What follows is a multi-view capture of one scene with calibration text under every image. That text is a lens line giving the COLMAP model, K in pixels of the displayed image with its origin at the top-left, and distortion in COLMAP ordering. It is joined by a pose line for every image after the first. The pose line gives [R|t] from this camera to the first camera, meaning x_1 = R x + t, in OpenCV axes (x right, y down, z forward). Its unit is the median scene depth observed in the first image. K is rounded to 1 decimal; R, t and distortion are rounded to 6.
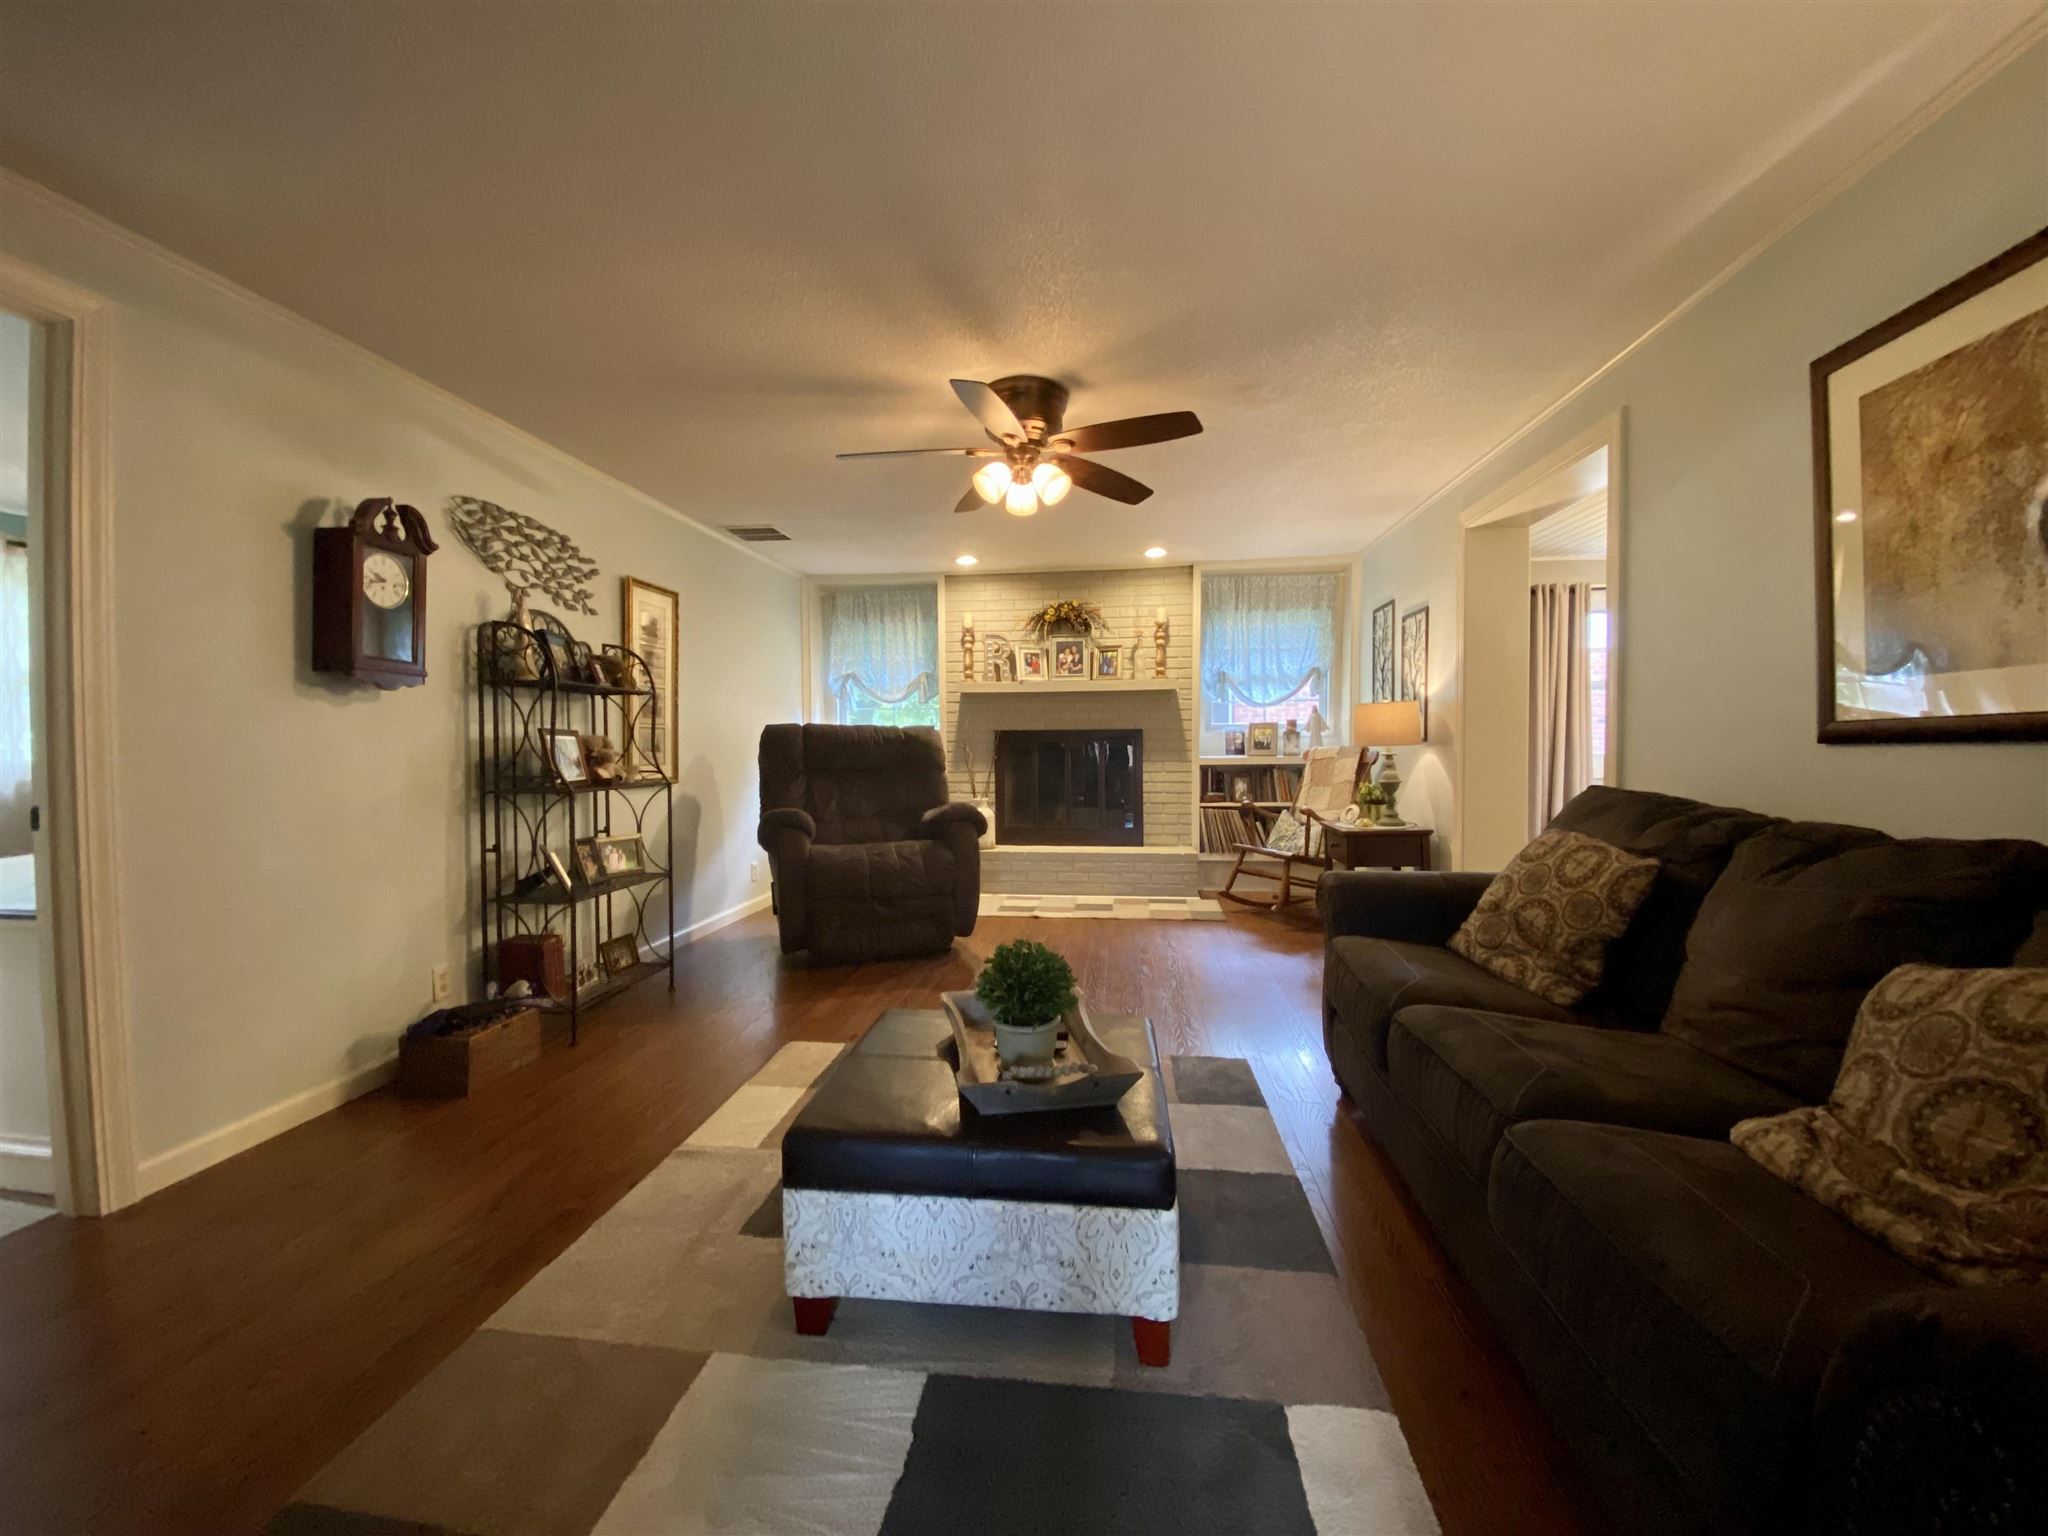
lens RADIAL K [[826.6, 0, 1021.2], [0, 826.6, 759.0], [0, 0, 1]] dist [-0.001659, -0.000282]
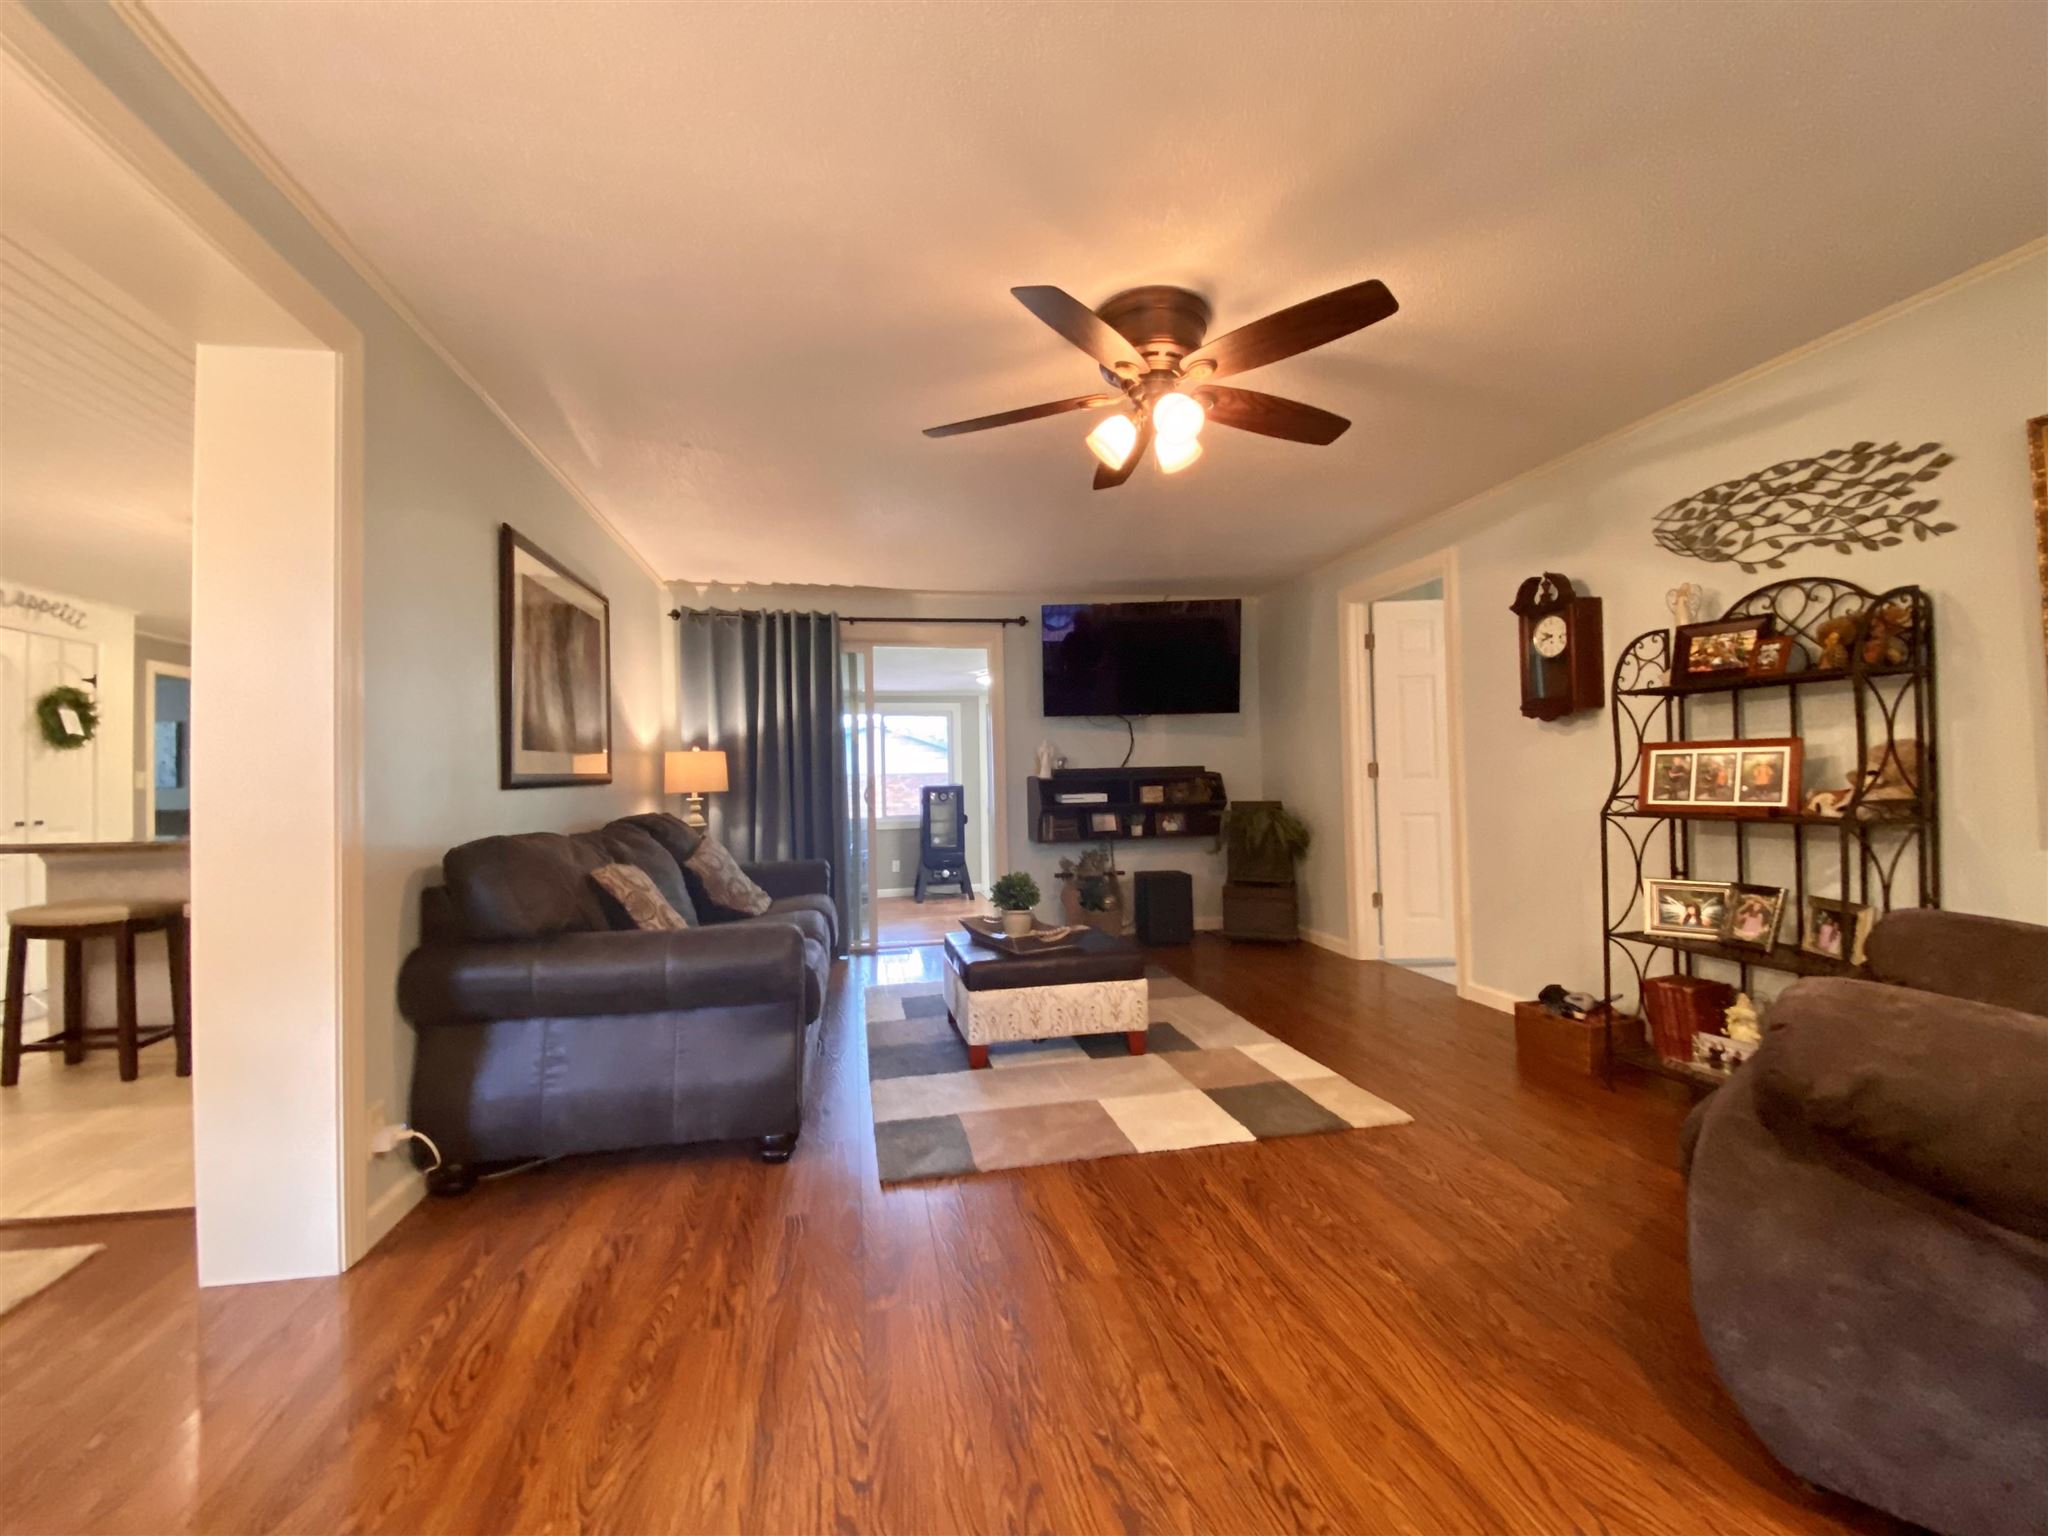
lens RADIAL K [[826.6, 0, 1021.8], [0, 826.6, 772.2], [0, 0, 1]] dist [-0.001659, -0.000282]
pose [[-0.947985, 0.003099, -0.318299, 0.319371], [0.000612, 0.999969, 0.007910, -0.011856], [0.318313, 0.007304, -0.947957, 1.506112]]
